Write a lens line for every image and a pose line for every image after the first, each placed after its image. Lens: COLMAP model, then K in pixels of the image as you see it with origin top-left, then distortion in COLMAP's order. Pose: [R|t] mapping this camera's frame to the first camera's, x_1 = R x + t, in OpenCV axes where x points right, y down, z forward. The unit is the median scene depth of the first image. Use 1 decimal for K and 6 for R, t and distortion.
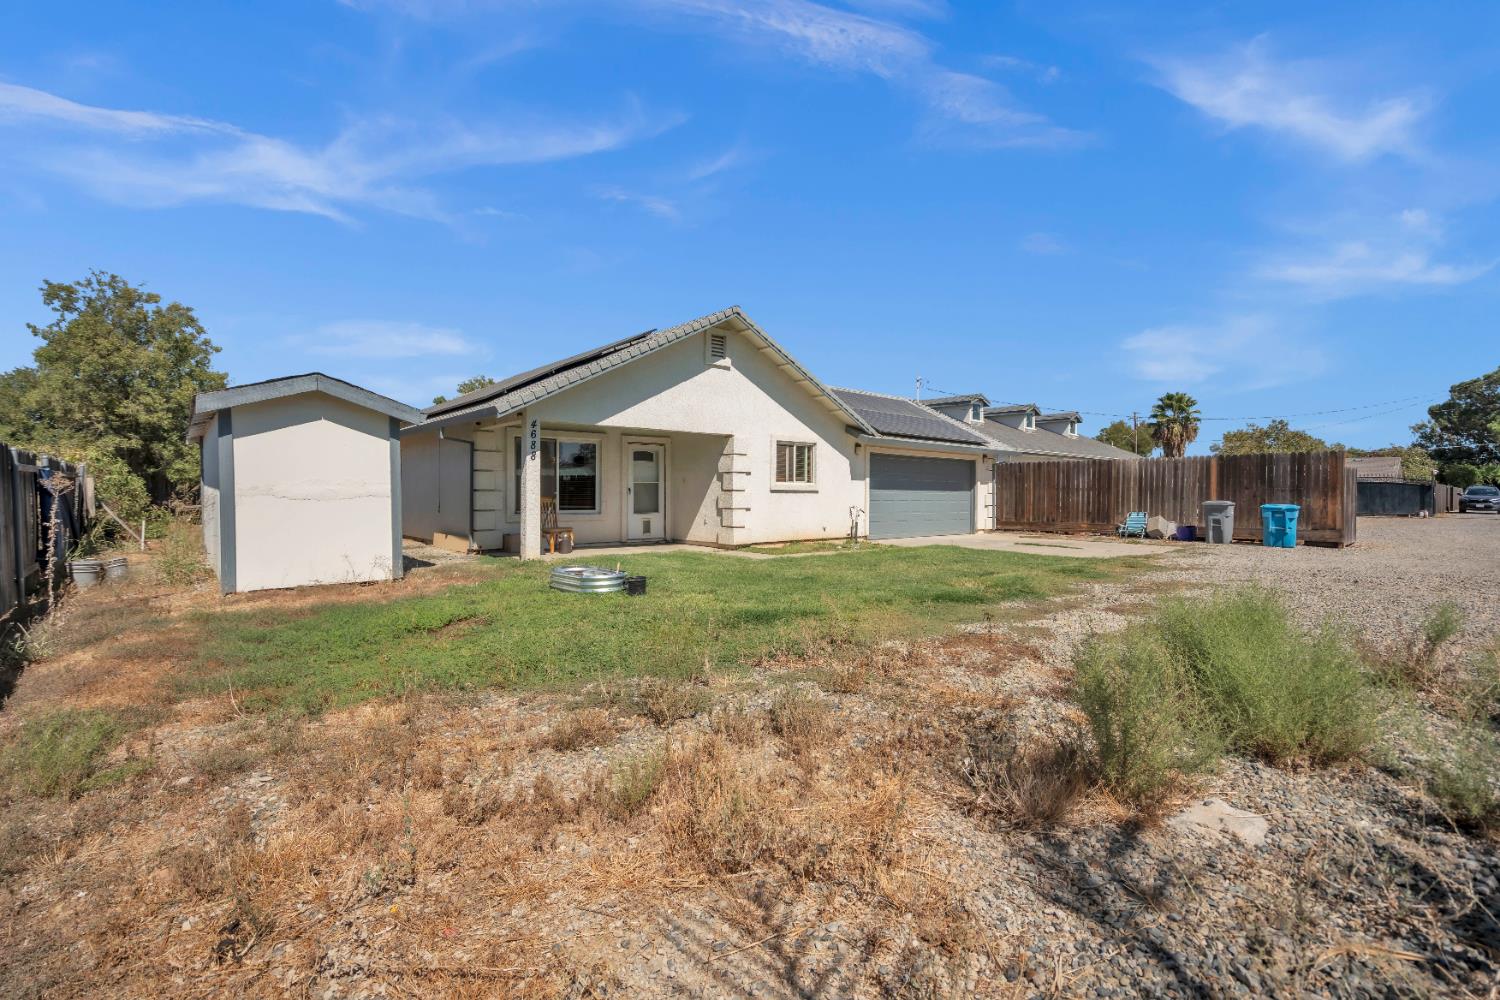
lens RADIAL K [[662.8, 0, 740.4], [0, 662.8, 503.7], [0, 0, 1]] dist [0.001583, -0.000401]
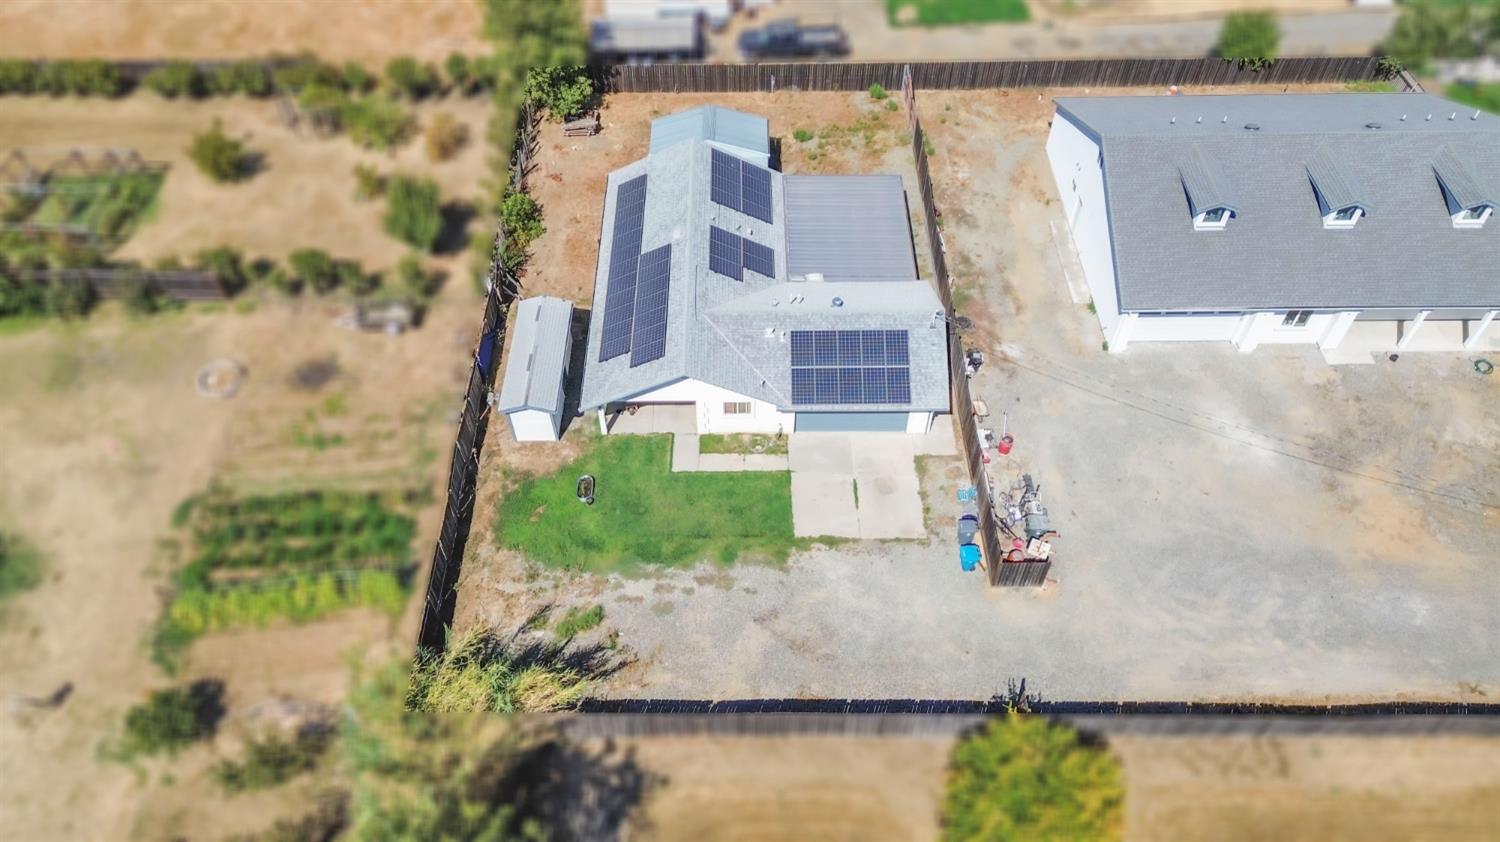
lens RADIAL K [[1066.1, 0, 753.1], [0, 1066.1, 414.1], [0, 0, 1]] dist [0.079679, -0.066850]
pose [[0.772273, 0.484218, -0.411251, 1.423539], [-0.012780, 0.659053, 0.751988, -2.419830], [0.635163, -0.575484, 0.515157, -0.606692]]
